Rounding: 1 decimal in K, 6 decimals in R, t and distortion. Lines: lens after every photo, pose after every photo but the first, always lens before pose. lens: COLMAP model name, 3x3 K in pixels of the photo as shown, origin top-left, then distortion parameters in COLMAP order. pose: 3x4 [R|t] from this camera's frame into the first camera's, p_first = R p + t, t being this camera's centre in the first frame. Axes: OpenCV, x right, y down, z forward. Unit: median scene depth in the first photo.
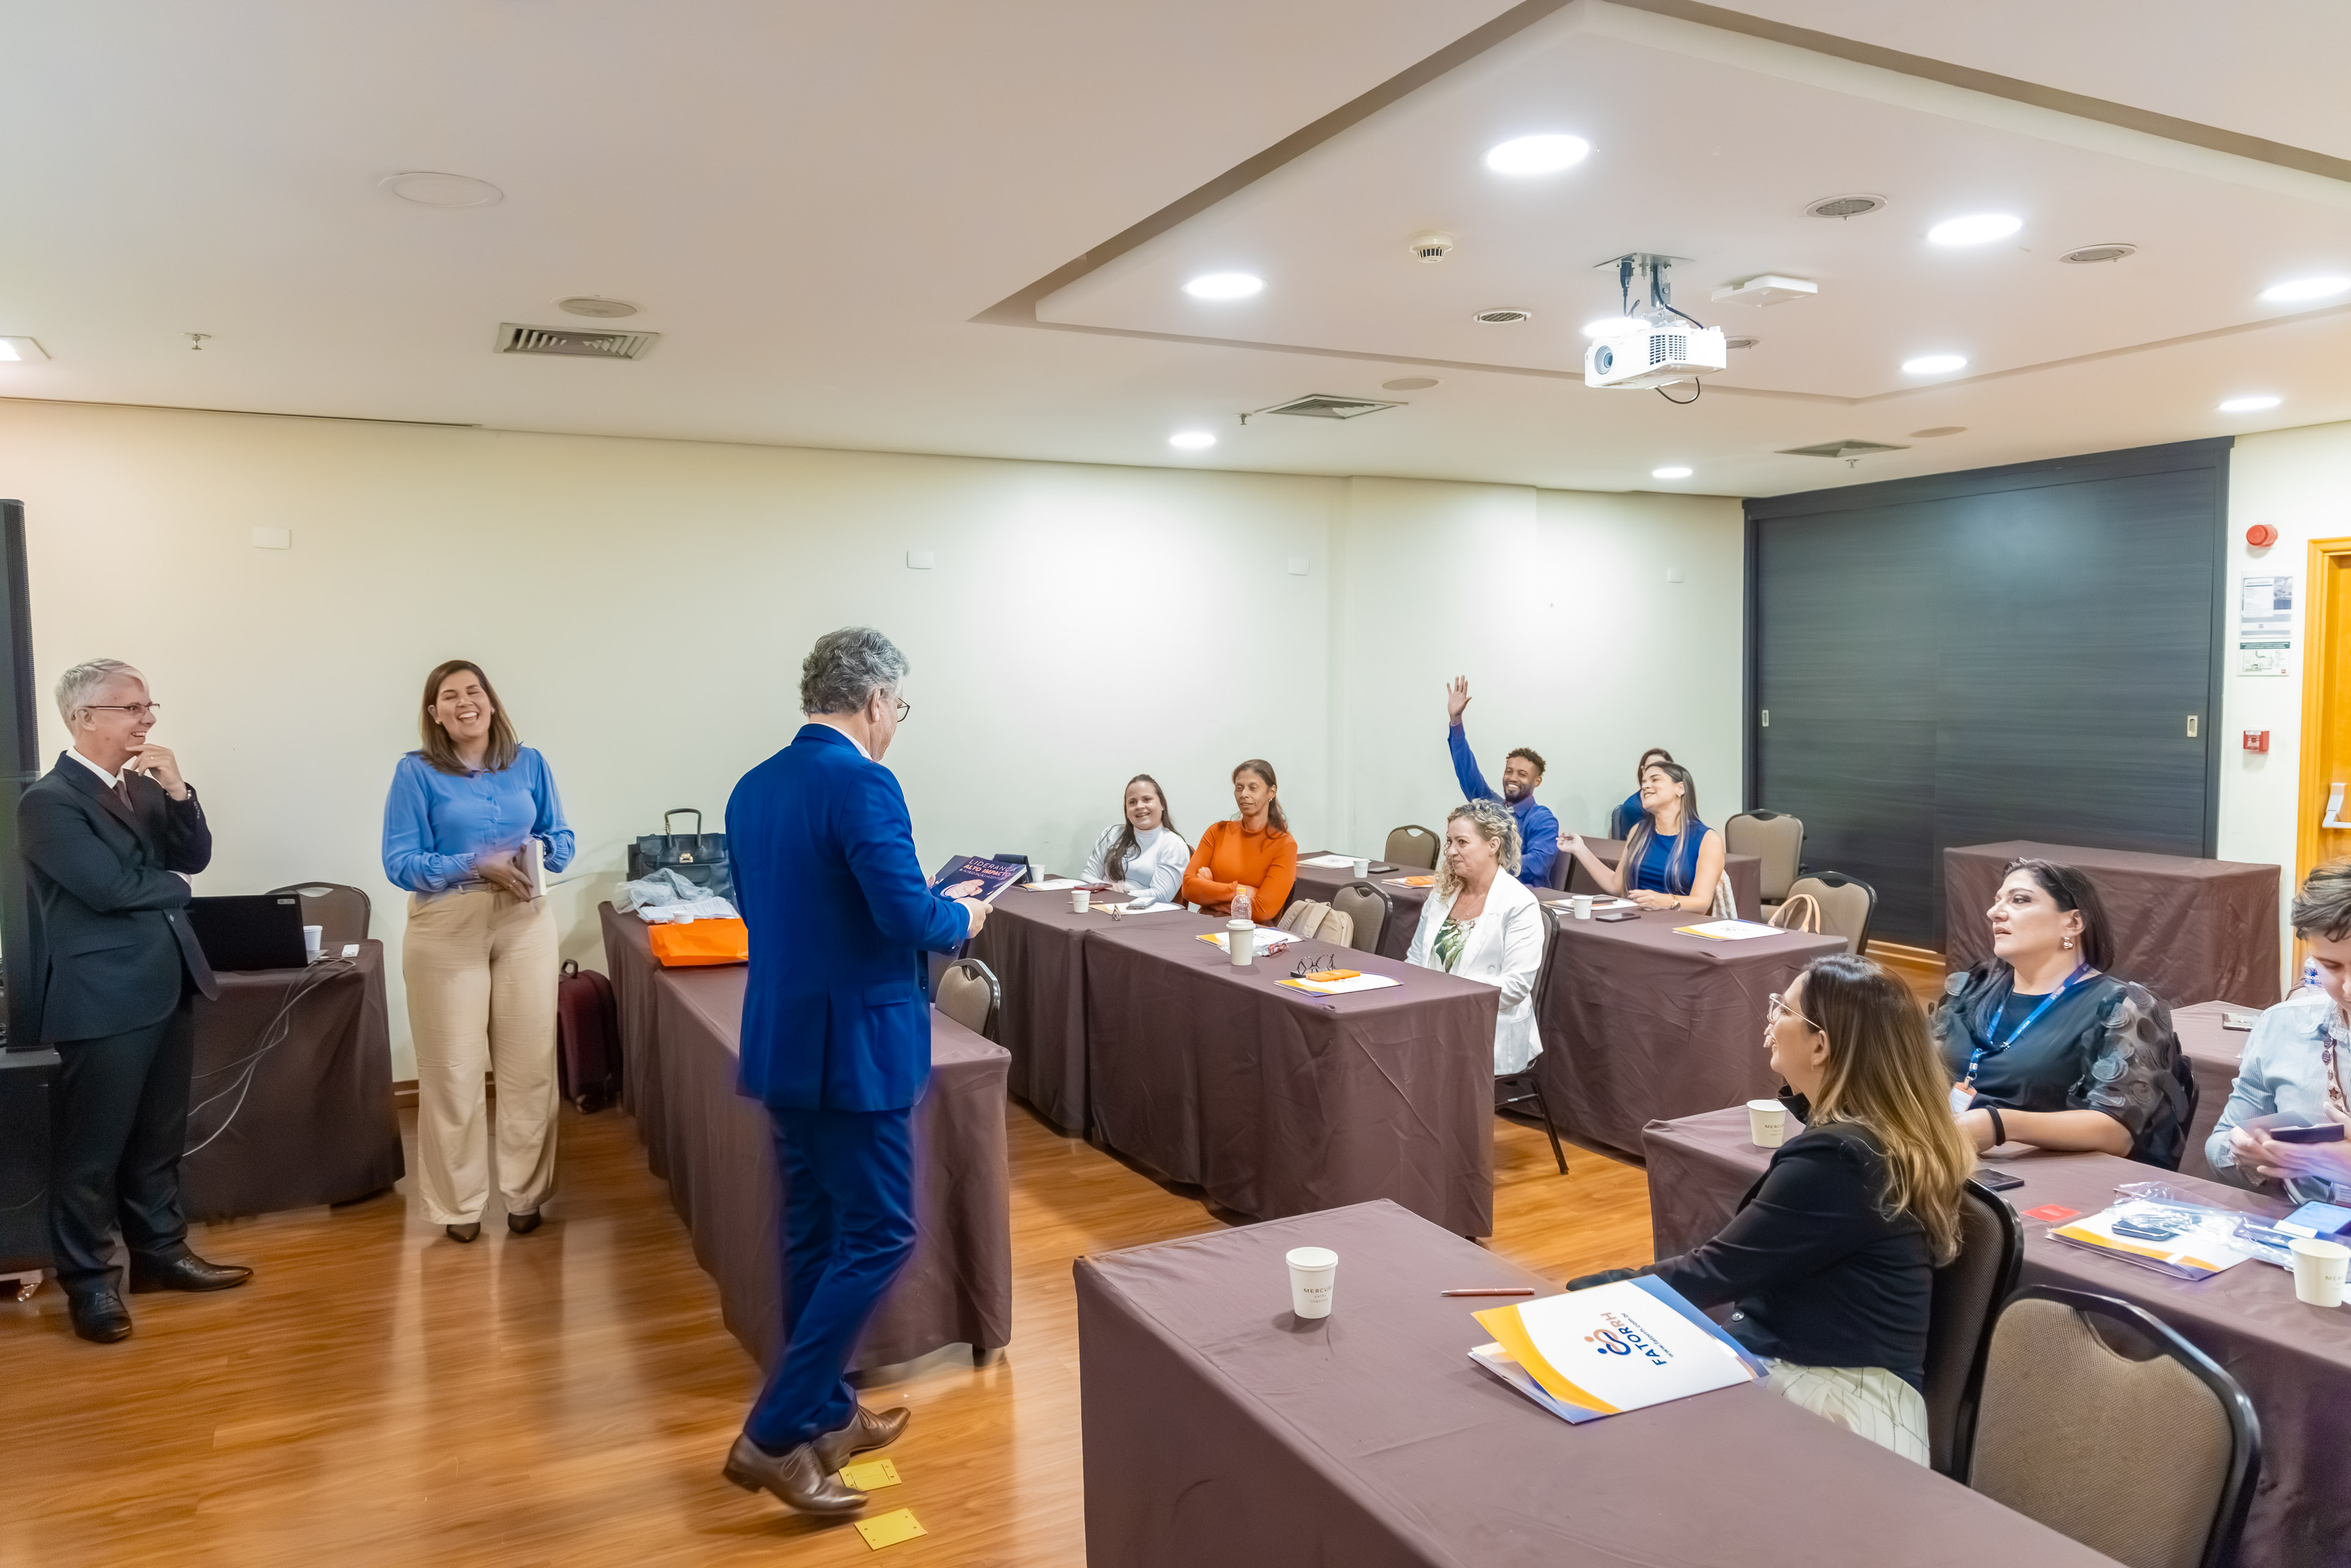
lens RADIAL K [[1582.7, 0, 1168.7], [0, 1582.7, 735.6], [0, 0, 1]] dist [0.046604, -0.032623]
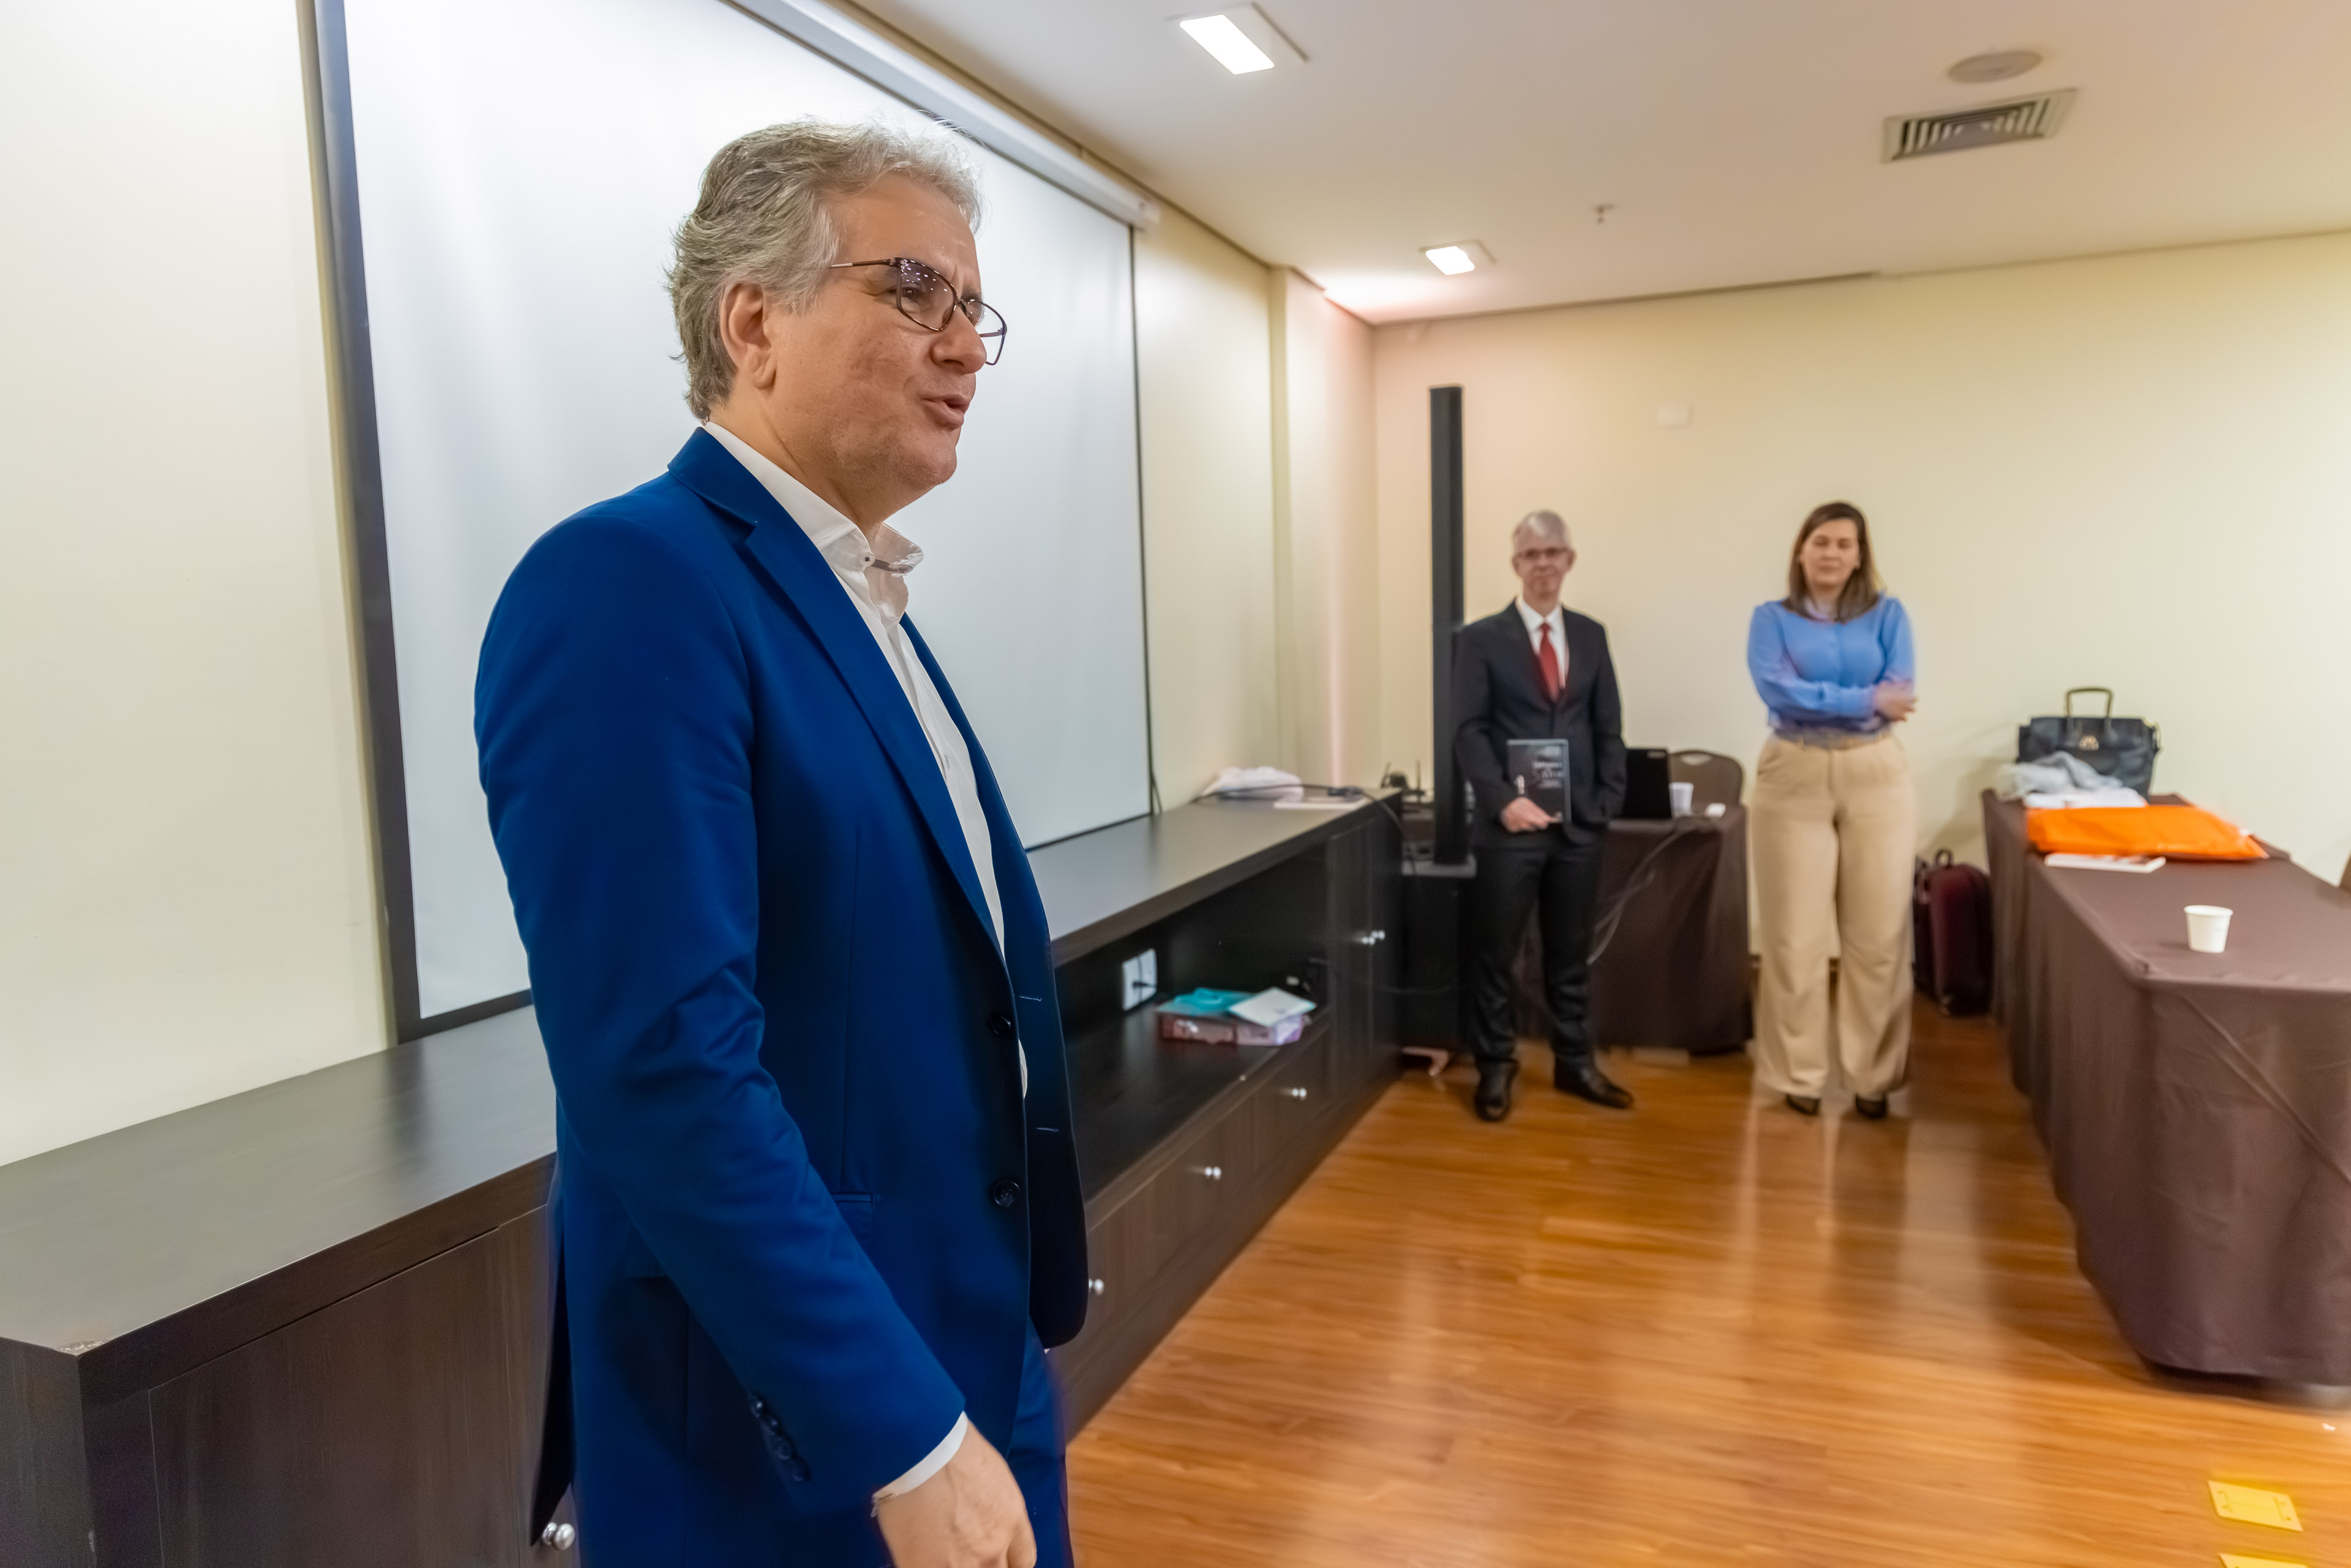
lens RADIAL K [[1598.8, 0, 1176.9], [0, 1598.8, 770.6], [0, 0, 1]] dist [-0.004993, 0.003006]
pose [[0.665919, 0.060512, -0.743566, 0.005761], [-0.015579, 0.997616, 0.067235, 0.050535], [0.745862, -0.033189, 0.665274, 0.089956]]
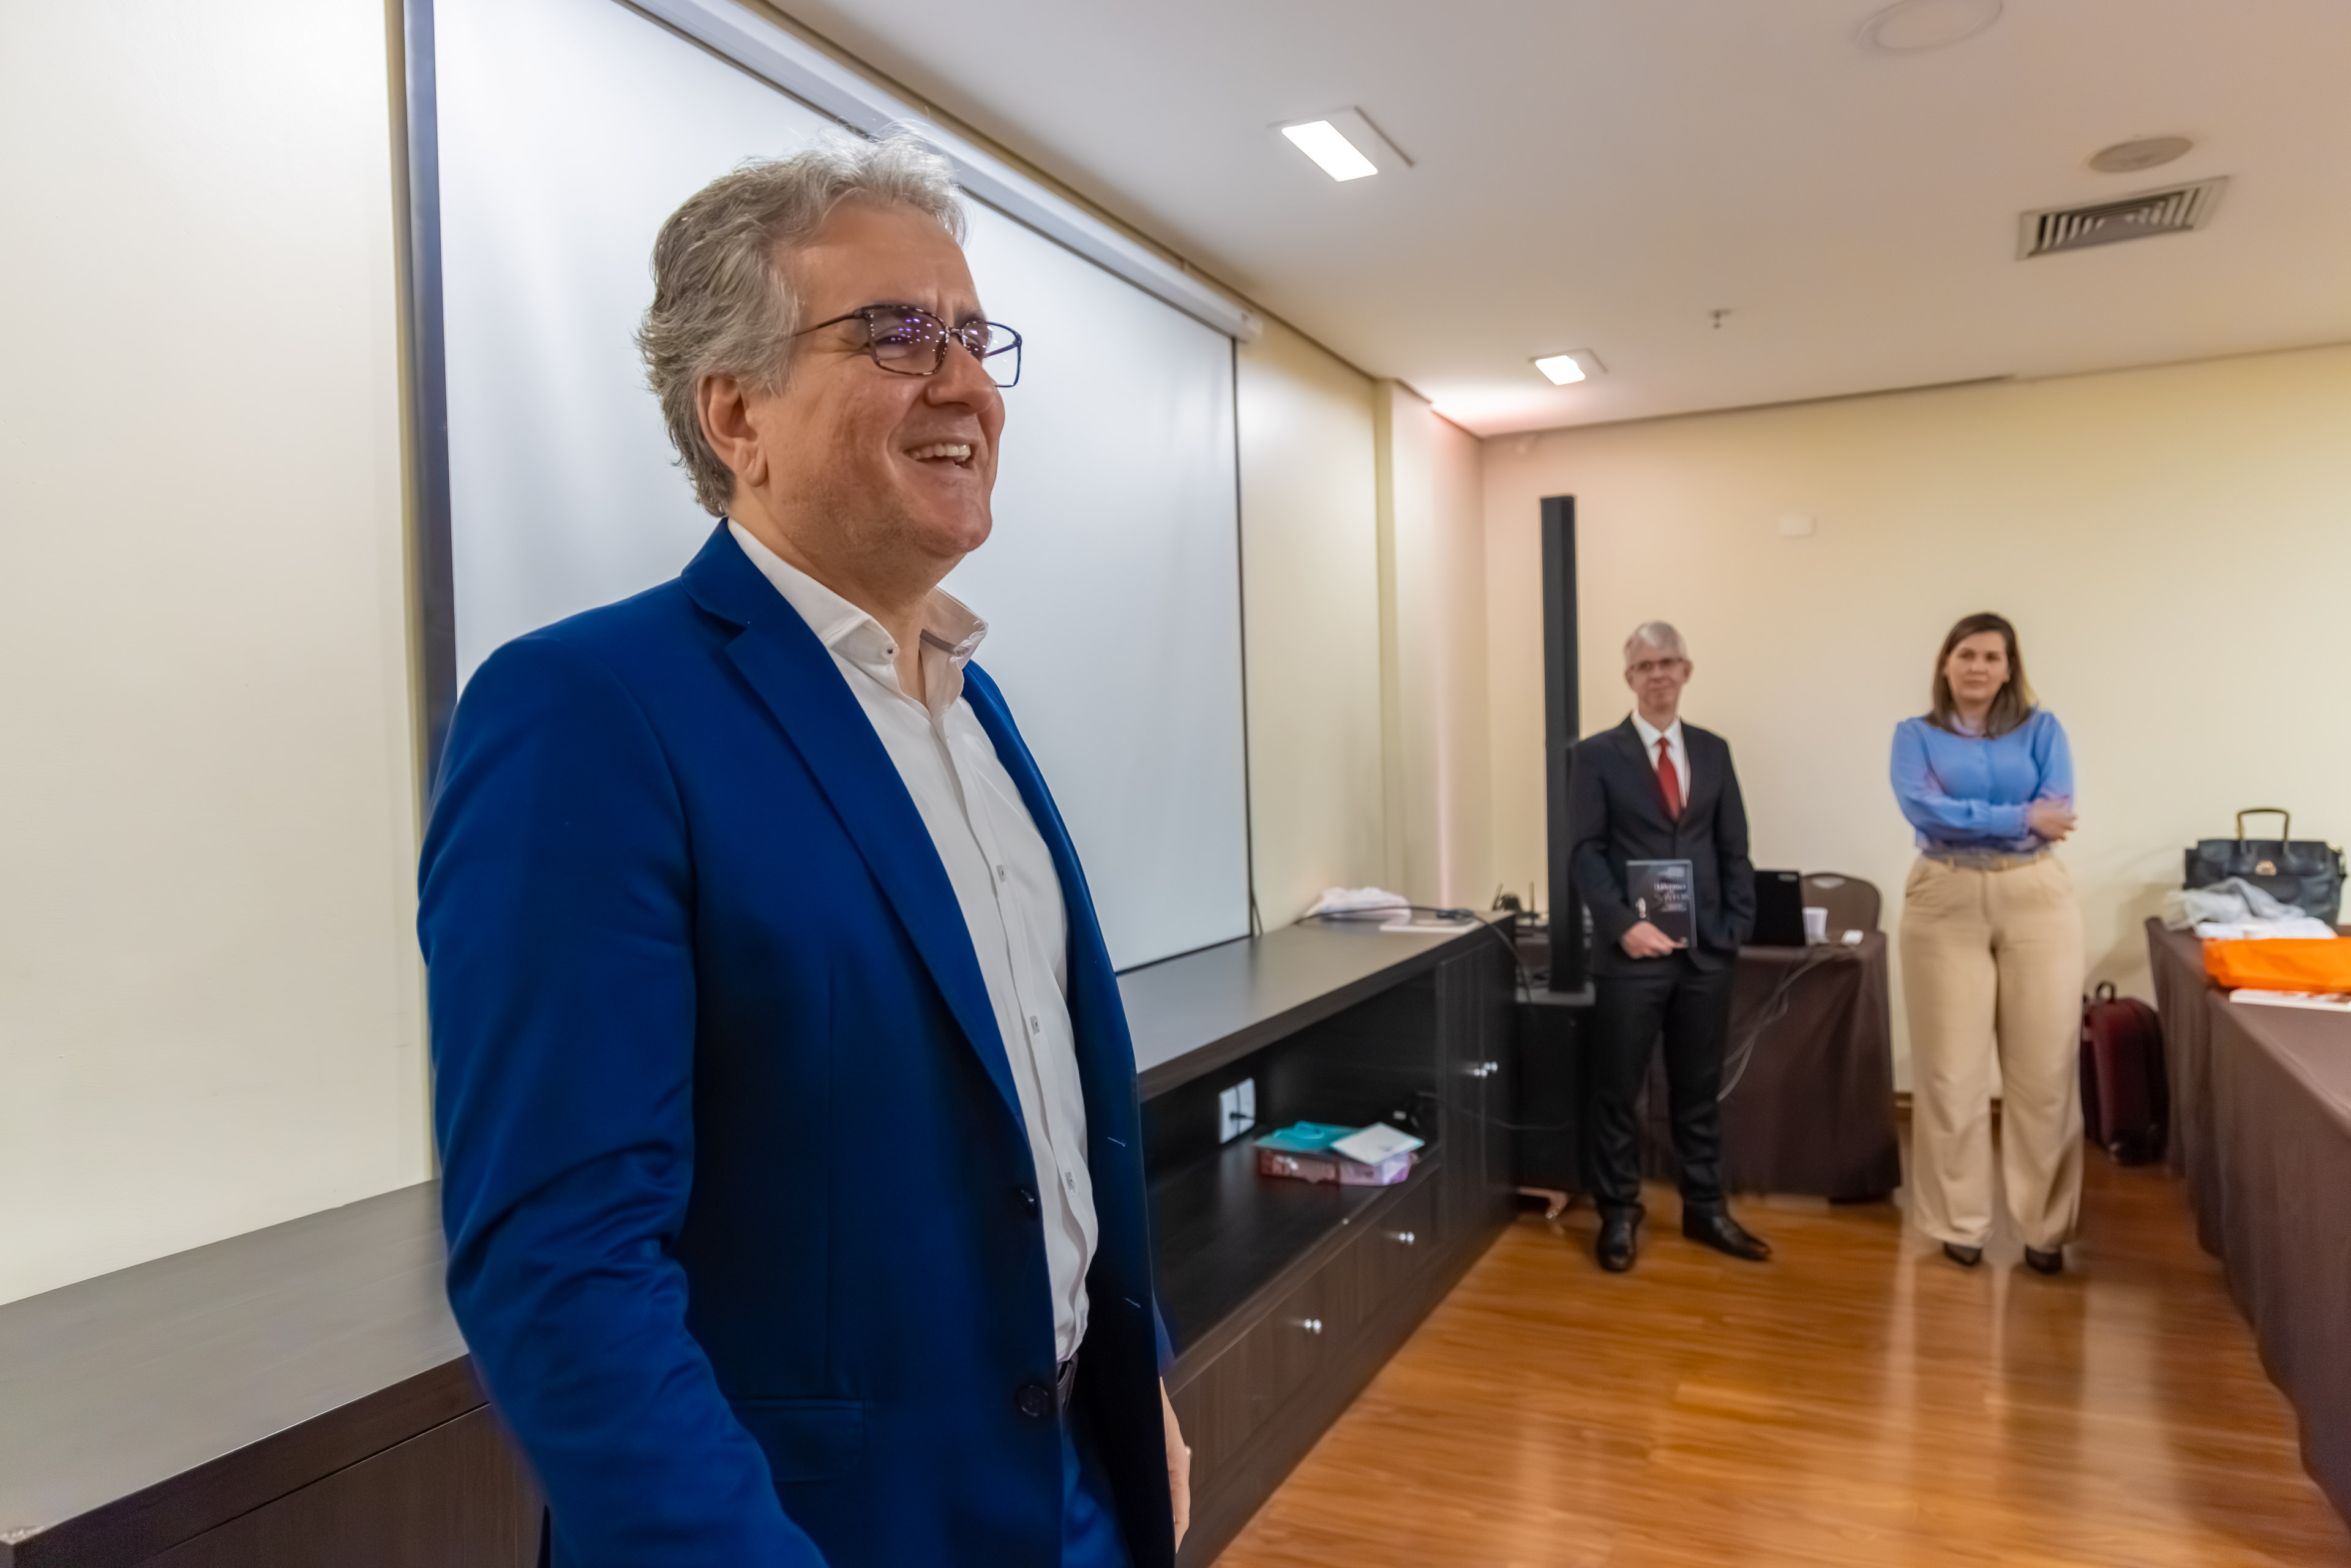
lens RADIAL K [[1598.8, 0, 1176.9], [0, 1598.8, 770.6], [0, 0, 1]] dist [-0.004993, 0.003006]
pose [[0.614123, 0.007056, -0.789179, -0.016603], [-0.018817, 0.999807, -0.005703, 0.052321], [0.788986, 0.018352, 0.614137, 0.115066]]
